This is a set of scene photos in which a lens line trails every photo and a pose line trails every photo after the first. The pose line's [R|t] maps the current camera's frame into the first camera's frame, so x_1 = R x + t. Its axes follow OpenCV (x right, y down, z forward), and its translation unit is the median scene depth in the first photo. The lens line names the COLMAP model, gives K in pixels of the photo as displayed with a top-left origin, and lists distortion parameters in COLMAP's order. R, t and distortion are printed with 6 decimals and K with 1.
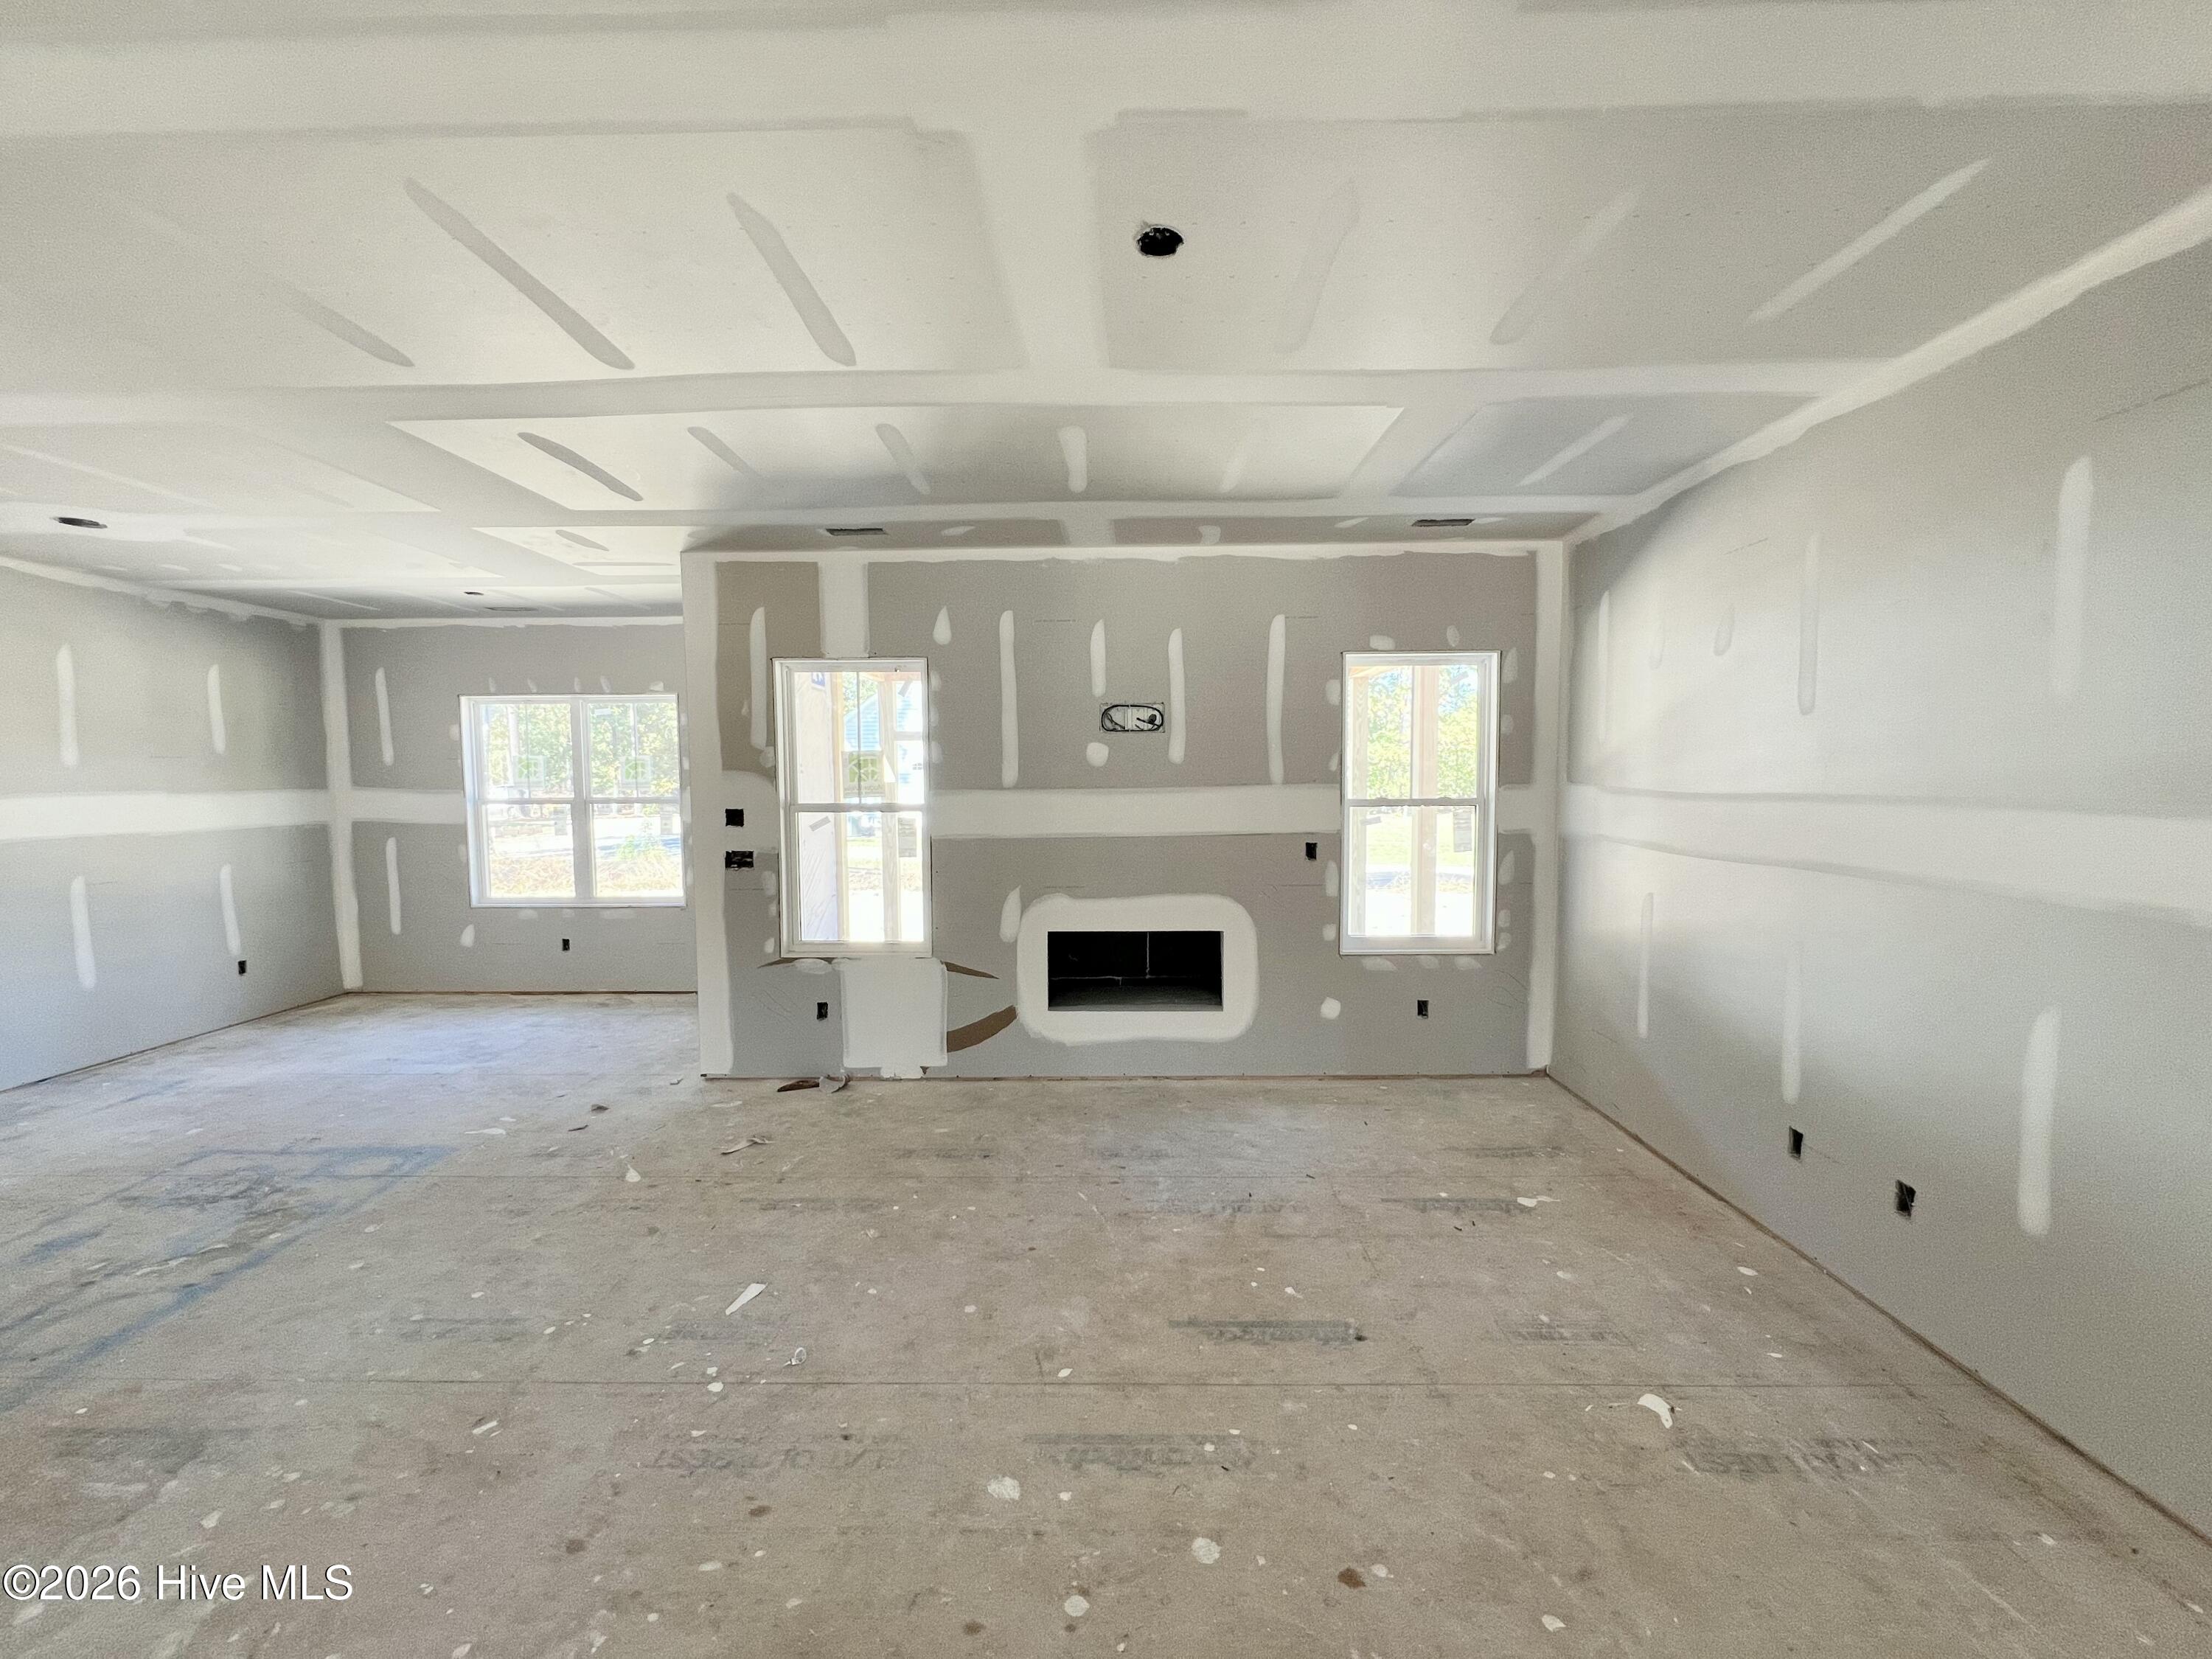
lens RADIAL K [[880.7, 0, 1104.7], [0, 880.7, 833.8], [0, 0, 1]] dist [-0.001902, -0.000802]
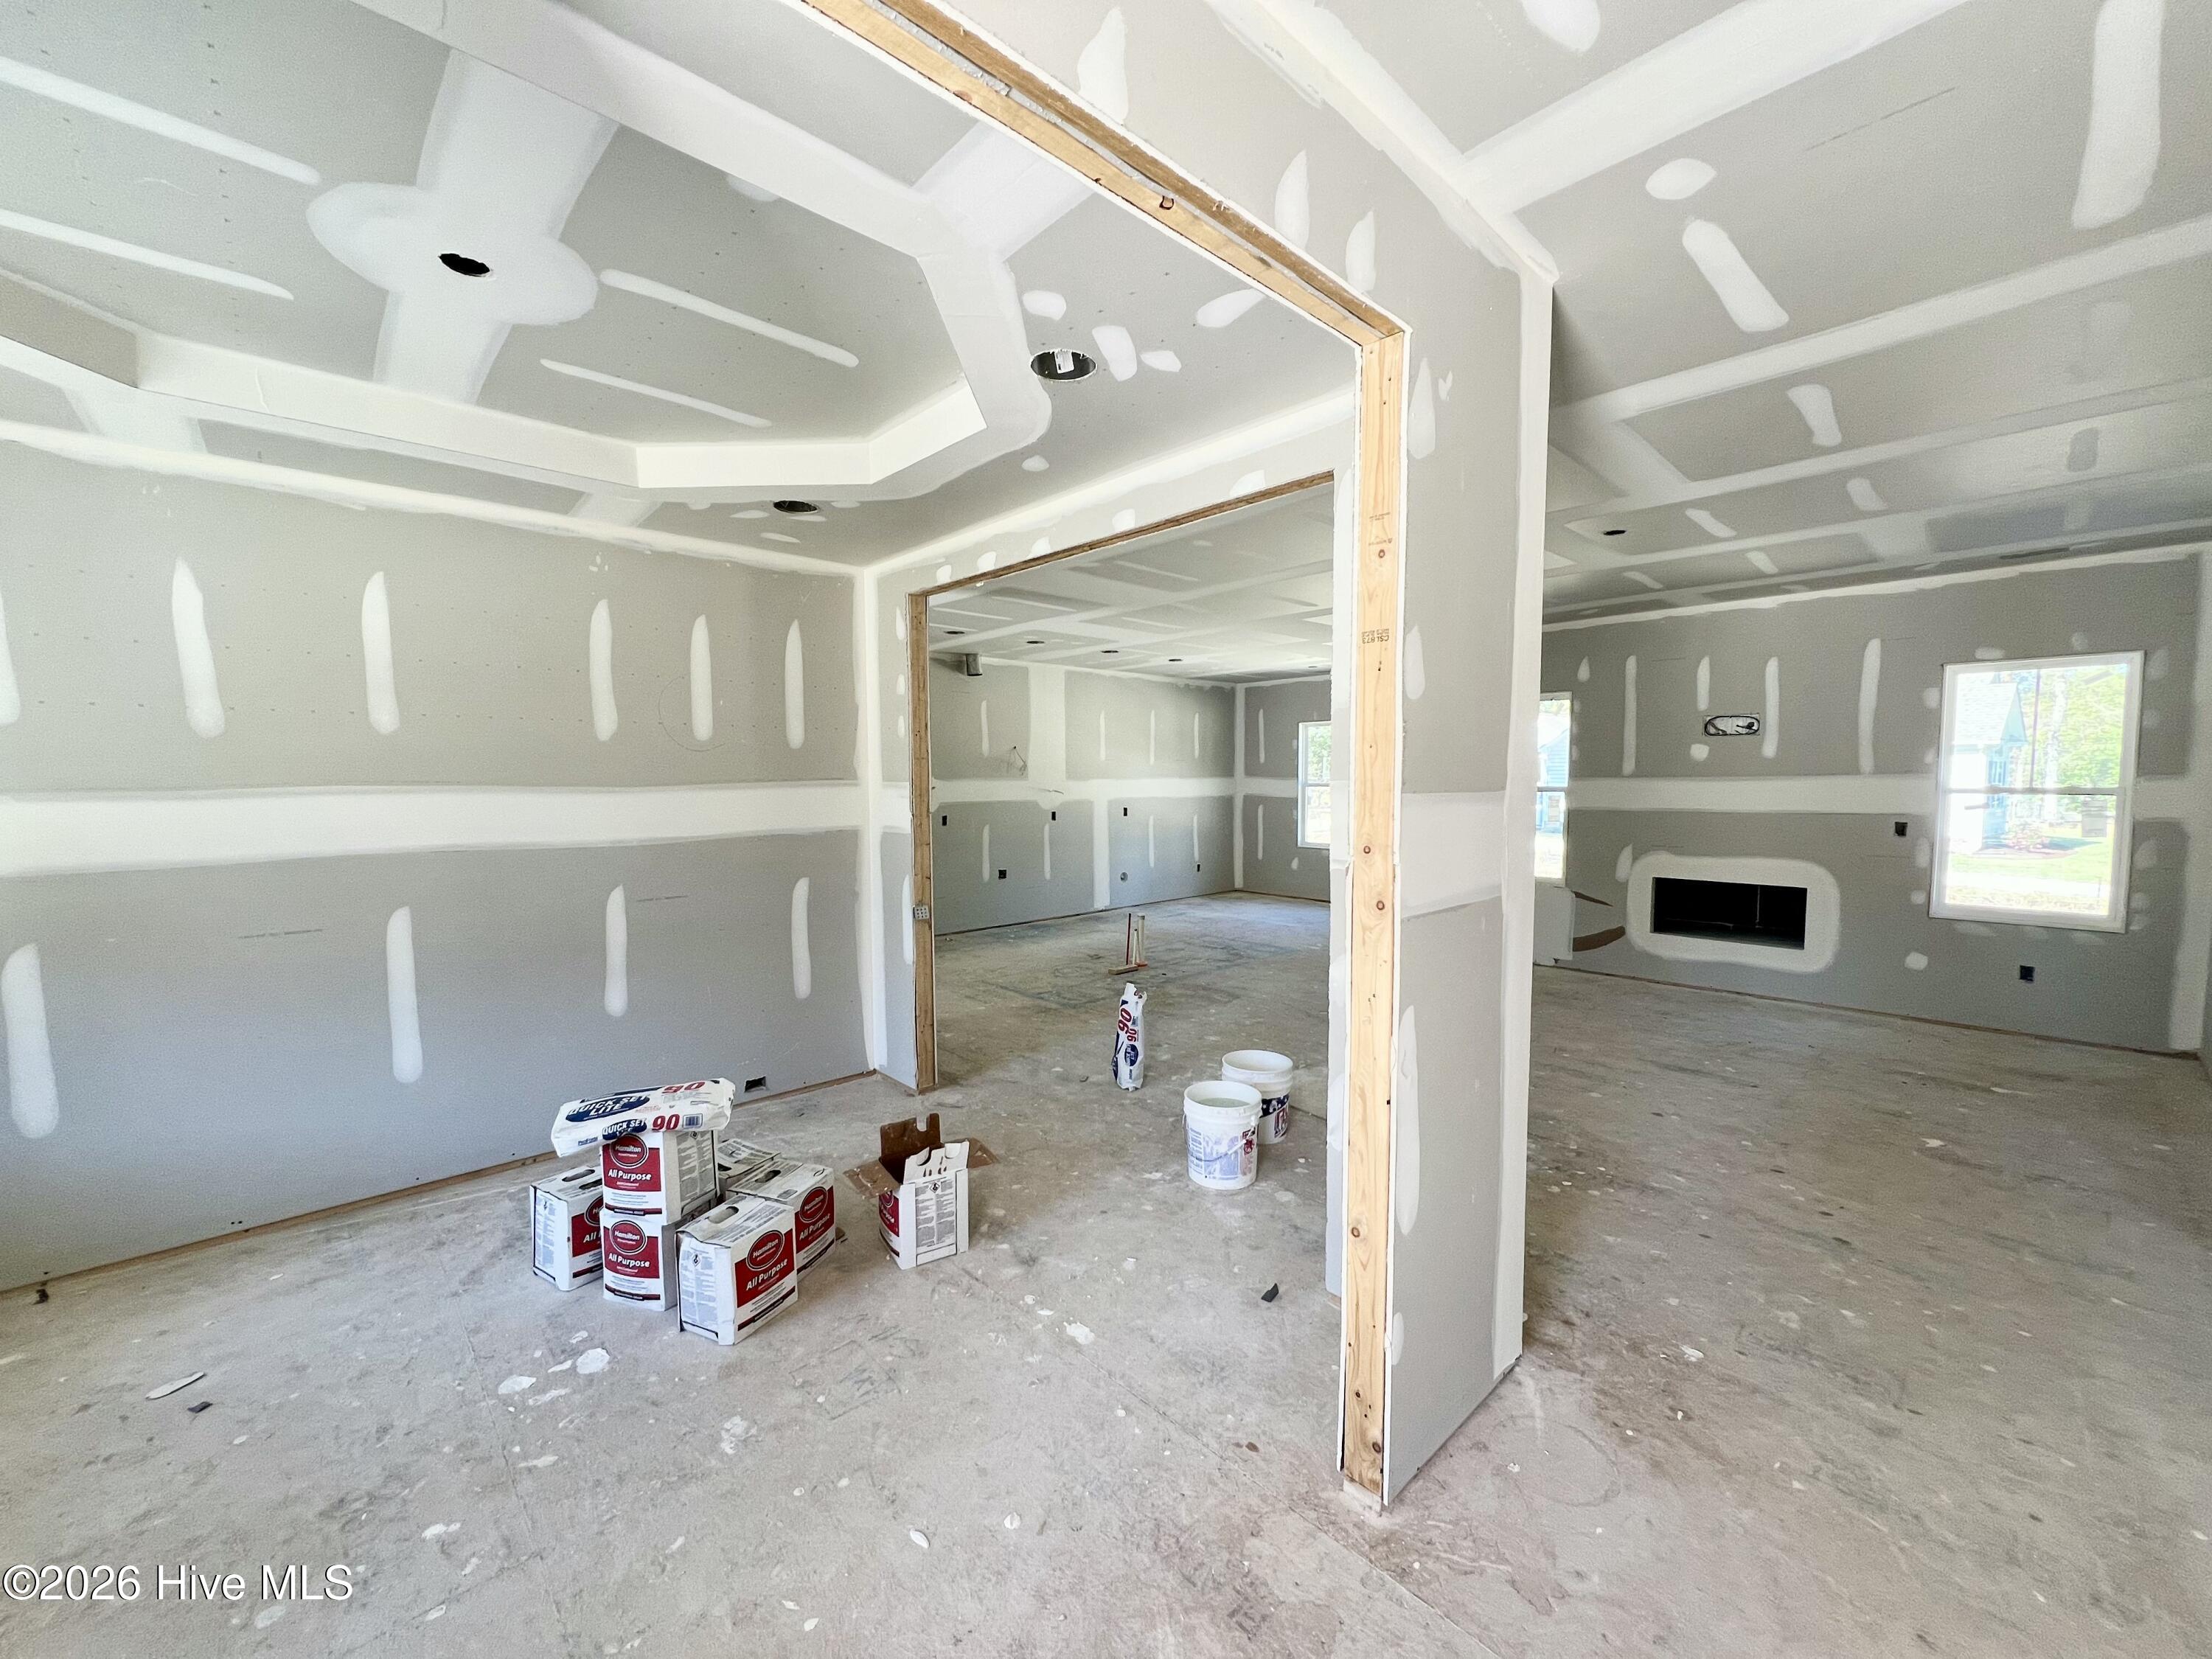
lens RADIAL K [[880.7, 0, 1101.8], [0, 880.7, 832.9], [0, 0, 1]] dist [-0.001902, -0.000802]
pose [[0.689961, 0.050250, -0.722100, 0.346766], [-0.048675, 0.998550, 0.022979, 0.050252], [0.722208, 0.019294, 0.691407, -0.635506]]
